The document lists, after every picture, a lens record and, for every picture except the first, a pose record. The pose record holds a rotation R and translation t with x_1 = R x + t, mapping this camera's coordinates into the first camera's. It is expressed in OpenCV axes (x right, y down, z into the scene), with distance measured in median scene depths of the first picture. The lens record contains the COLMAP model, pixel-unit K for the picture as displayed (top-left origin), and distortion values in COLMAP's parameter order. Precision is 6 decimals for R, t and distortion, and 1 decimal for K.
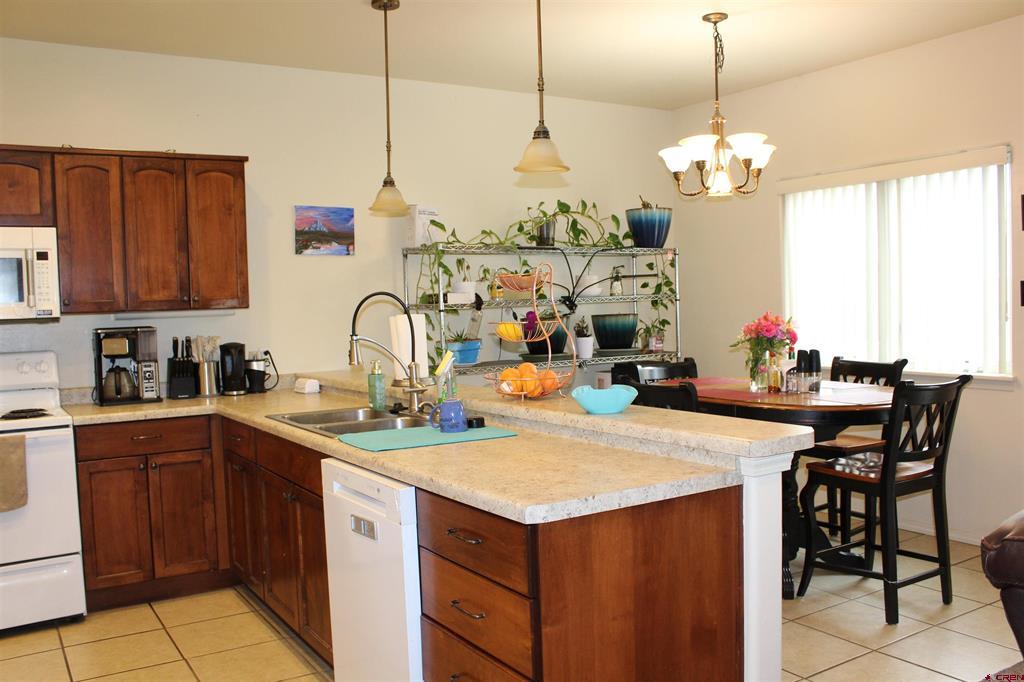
lens RADIAL K [[882.2, 0, 512.0], [0, 882.2, 341.0], [0, 0, 1]] dist [-0.011641, -0.003522]
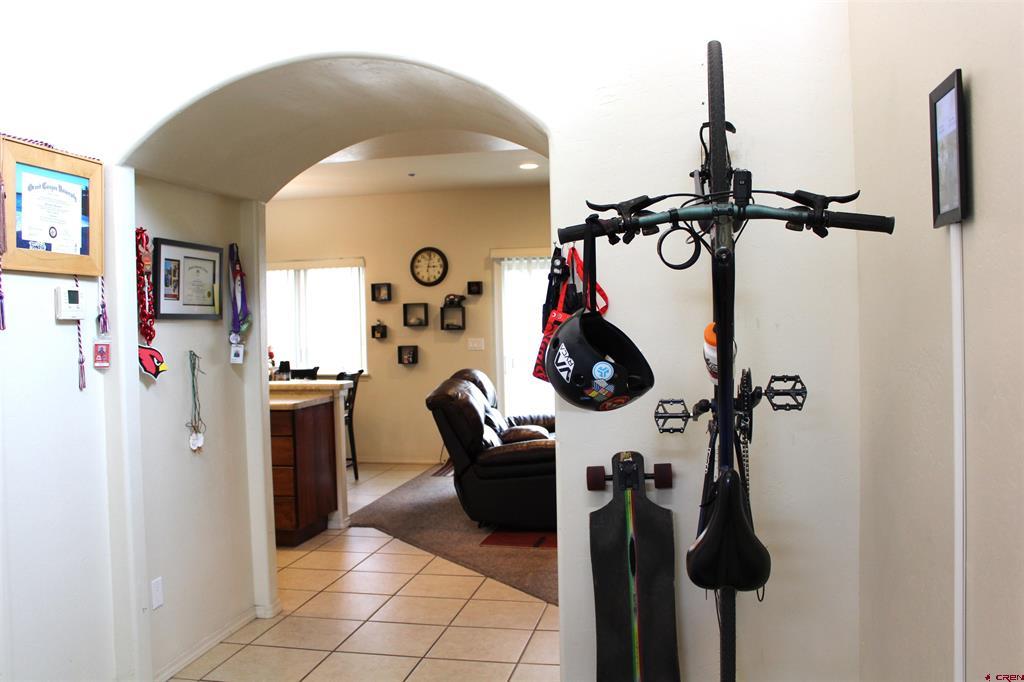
lens RADIAL K [[882.2, 0, 512.0], [0, 882.2, 341.0], [0, 0, 1]] dist [-0.011641, -0.003522]
pose [[0.696429, 0.001885, 0.717623, -0.196494], [0.032342, 0.998898, -0.034010, 0.013501], [-0.716897, 0.046895, 0.695601, -0.192752]]
